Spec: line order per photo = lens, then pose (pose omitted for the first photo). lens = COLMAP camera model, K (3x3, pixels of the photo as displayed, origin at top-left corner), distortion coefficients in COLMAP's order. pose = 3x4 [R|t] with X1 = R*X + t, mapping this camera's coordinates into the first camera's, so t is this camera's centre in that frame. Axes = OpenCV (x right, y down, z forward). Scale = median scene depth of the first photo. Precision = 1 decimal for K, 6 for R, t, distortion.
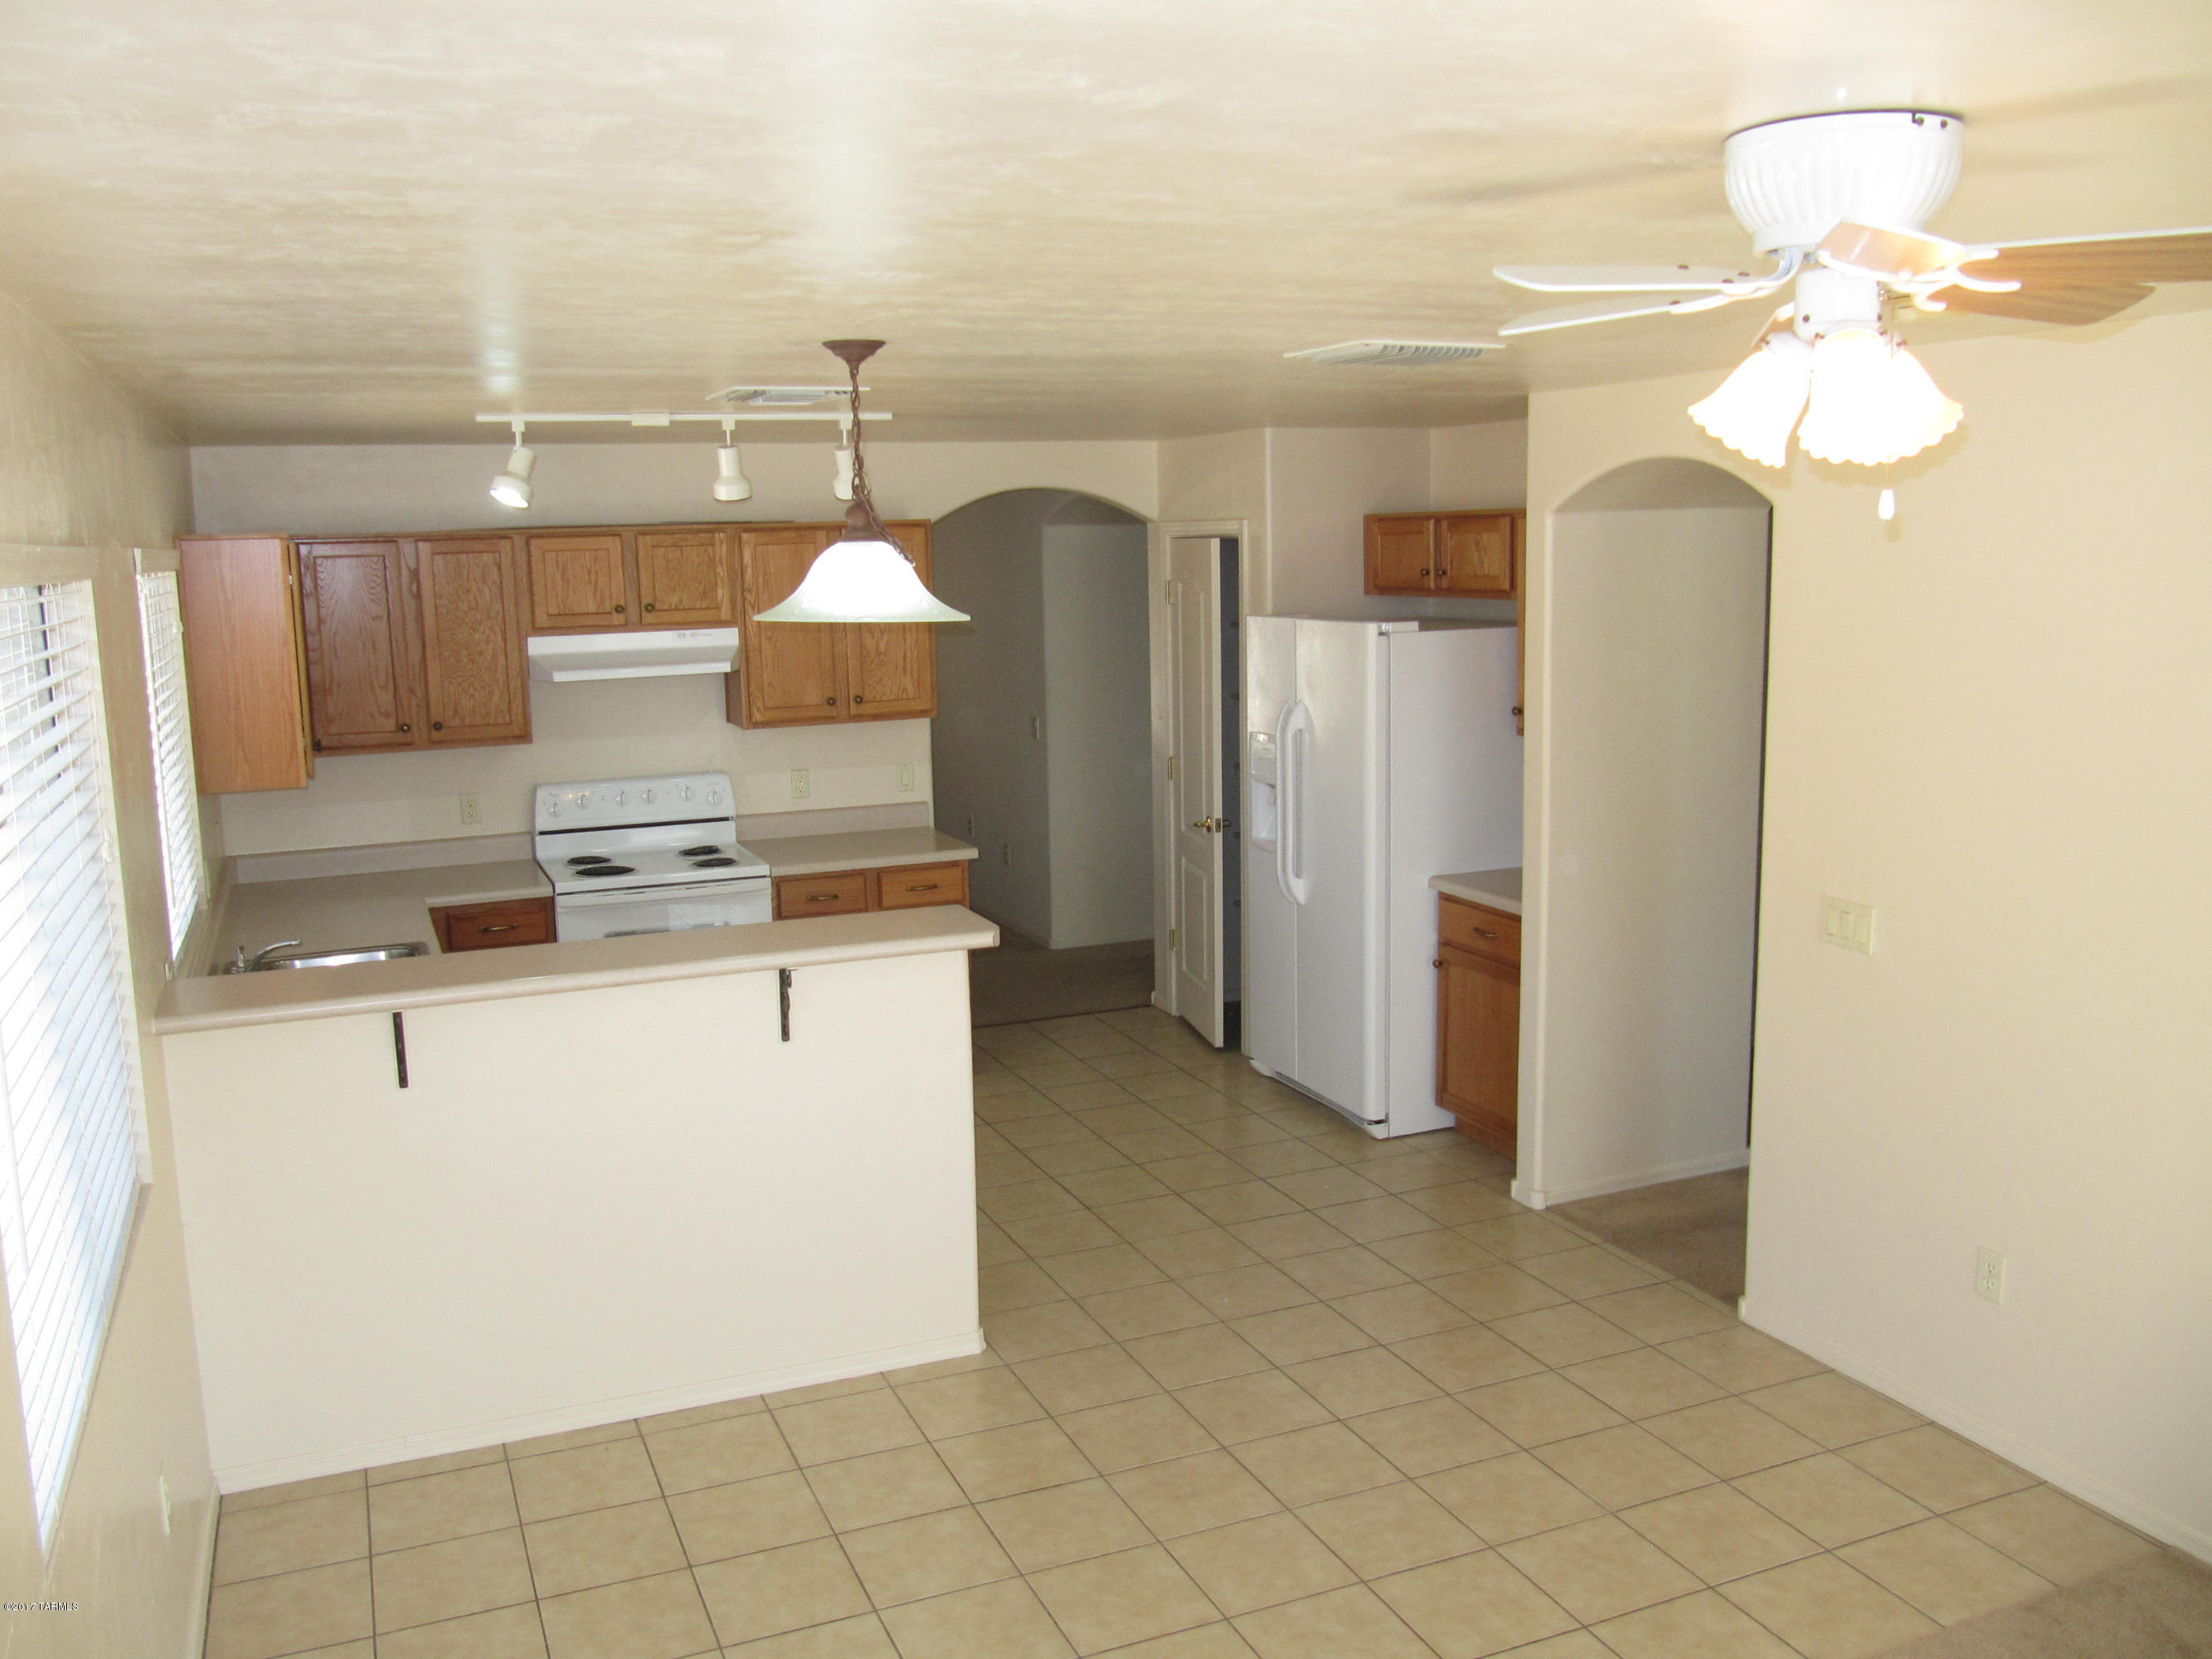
lens RADIAL K [[1853.3, 0, 1103.9], [0, 1853.3, 828.2], [0, 0, 1]] dist [-0.007803, -0.000529]
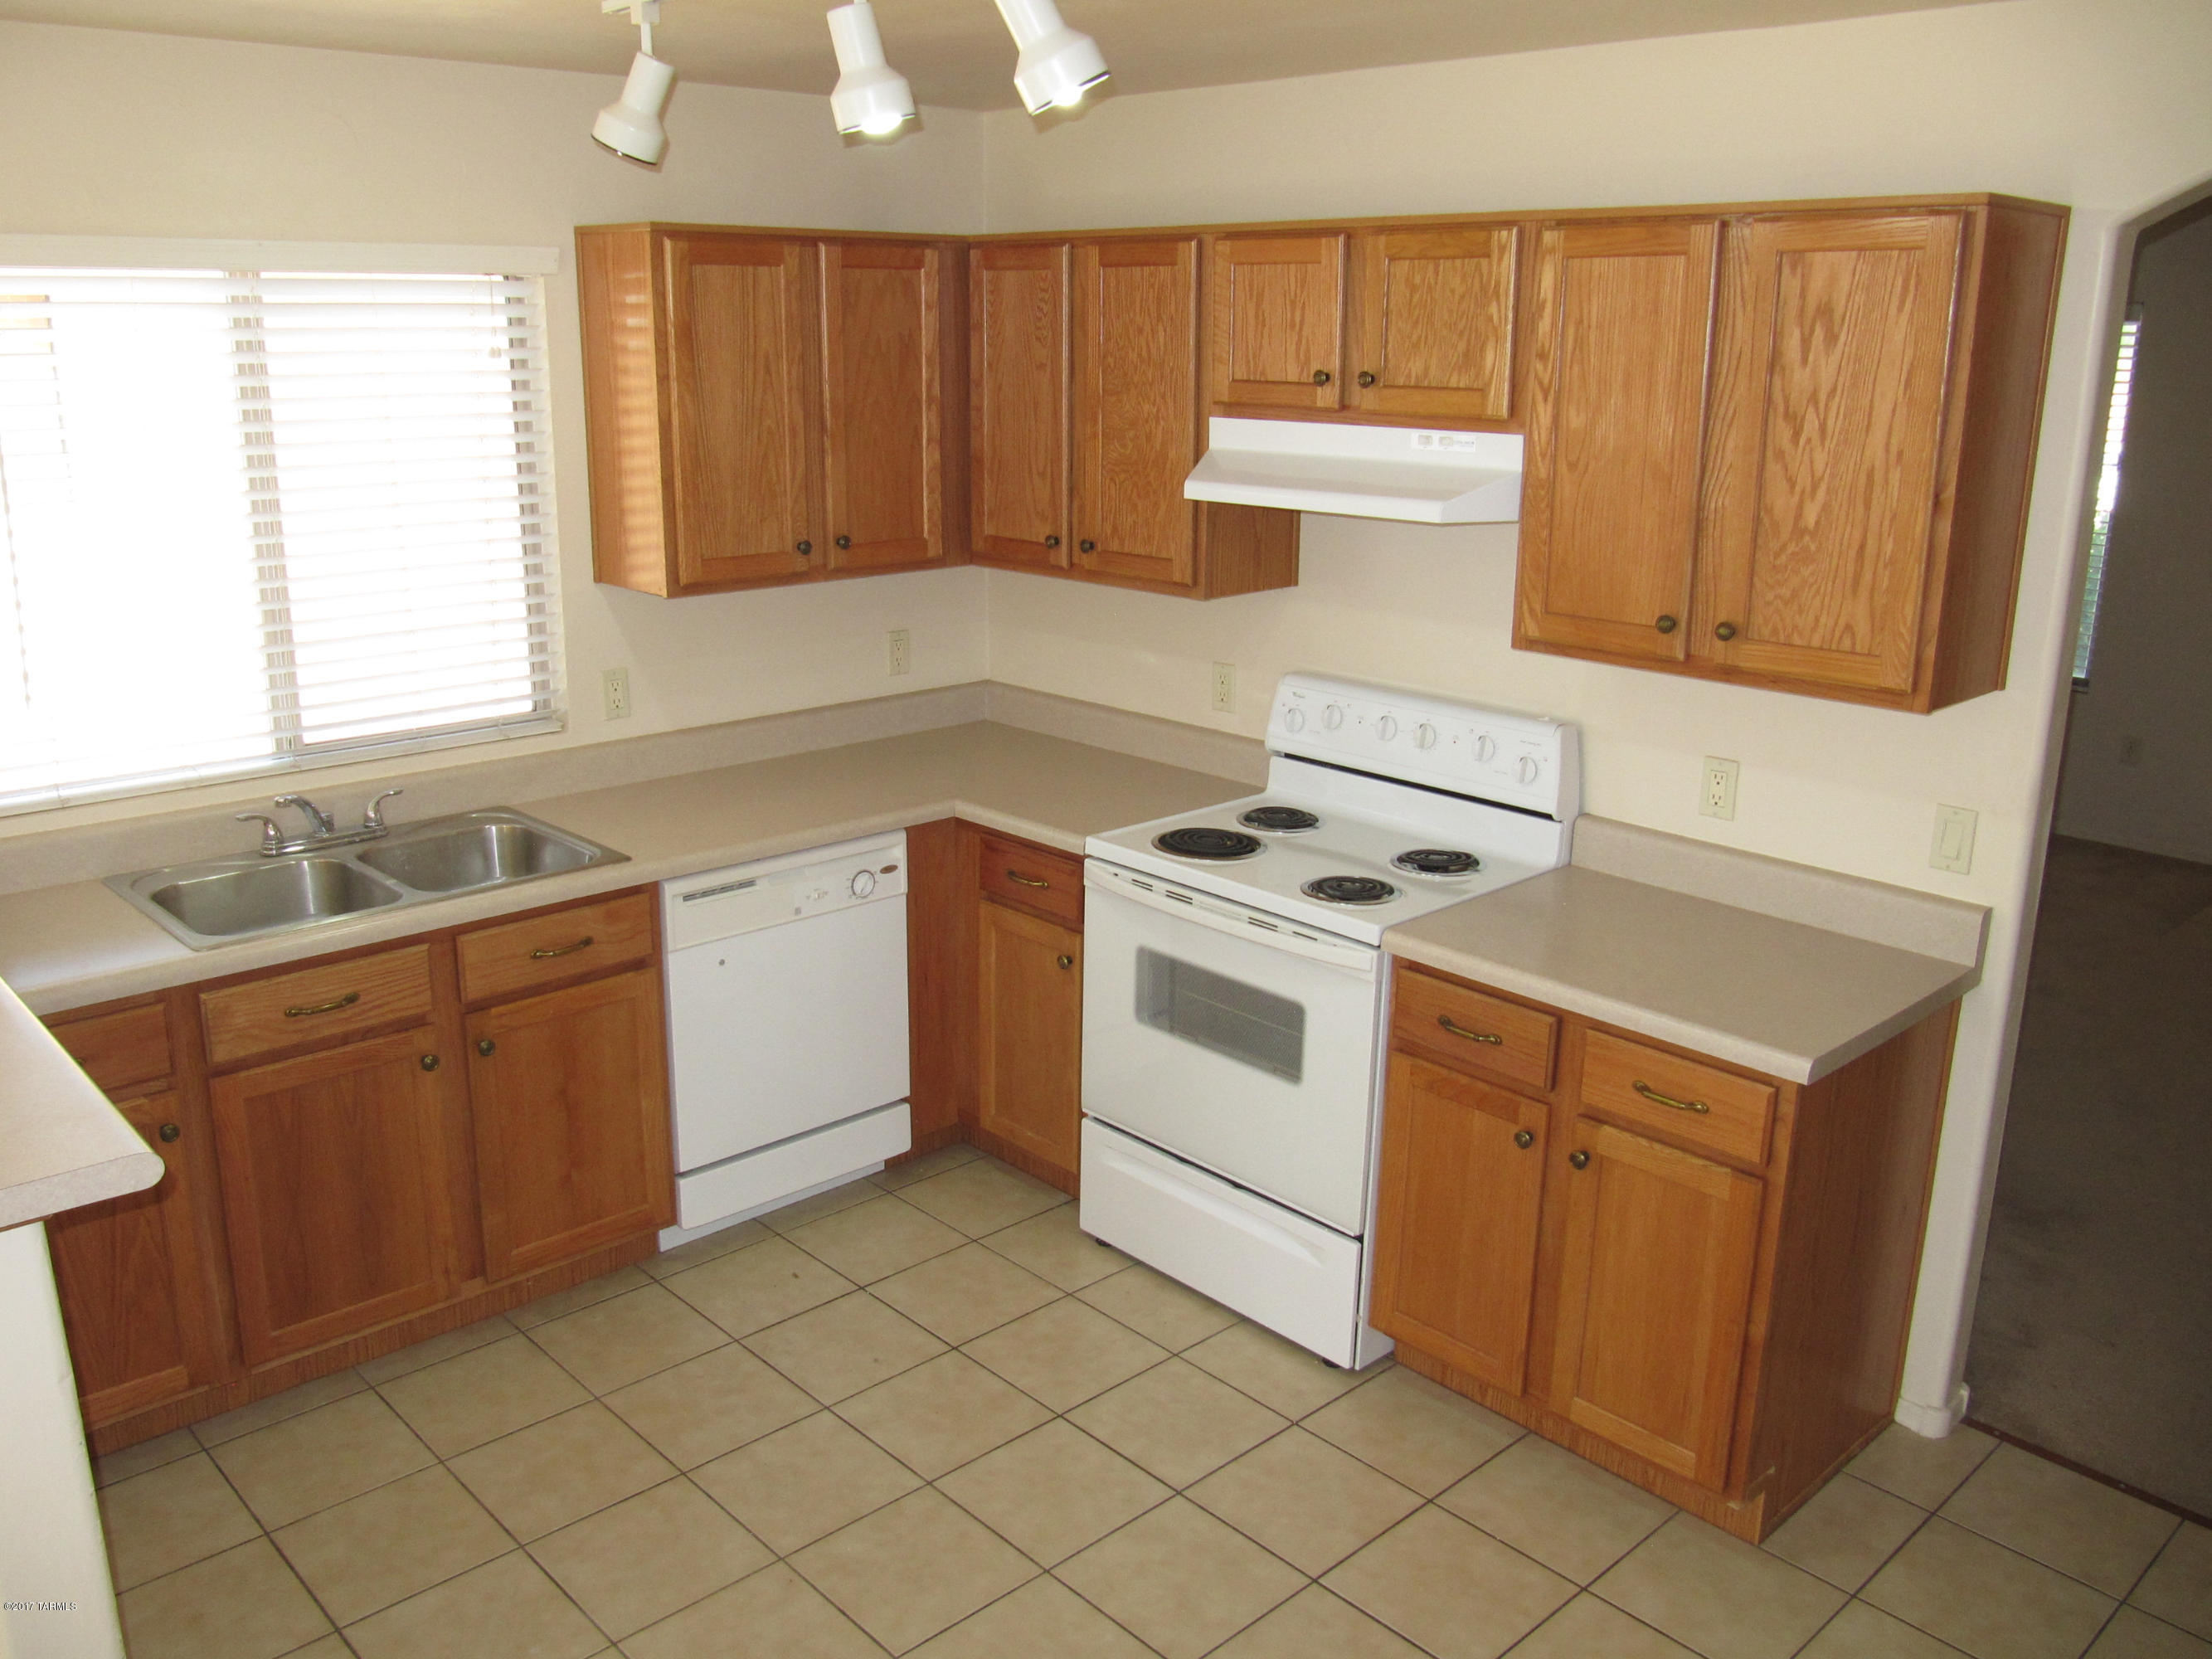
lens RADIAL K [[1814.6, 0, 1091.7], [0, 1814.6, 824.1], [0, 0, 1]] dist [-0.042741, 0.001647]
pose [[0.340326, 0.278456, -0.898132, 0.215059], [-0.163510, 0.958120, 0.235097, -0.105184], [0.925982, 0.066844, 0.371603, 0.742268]]
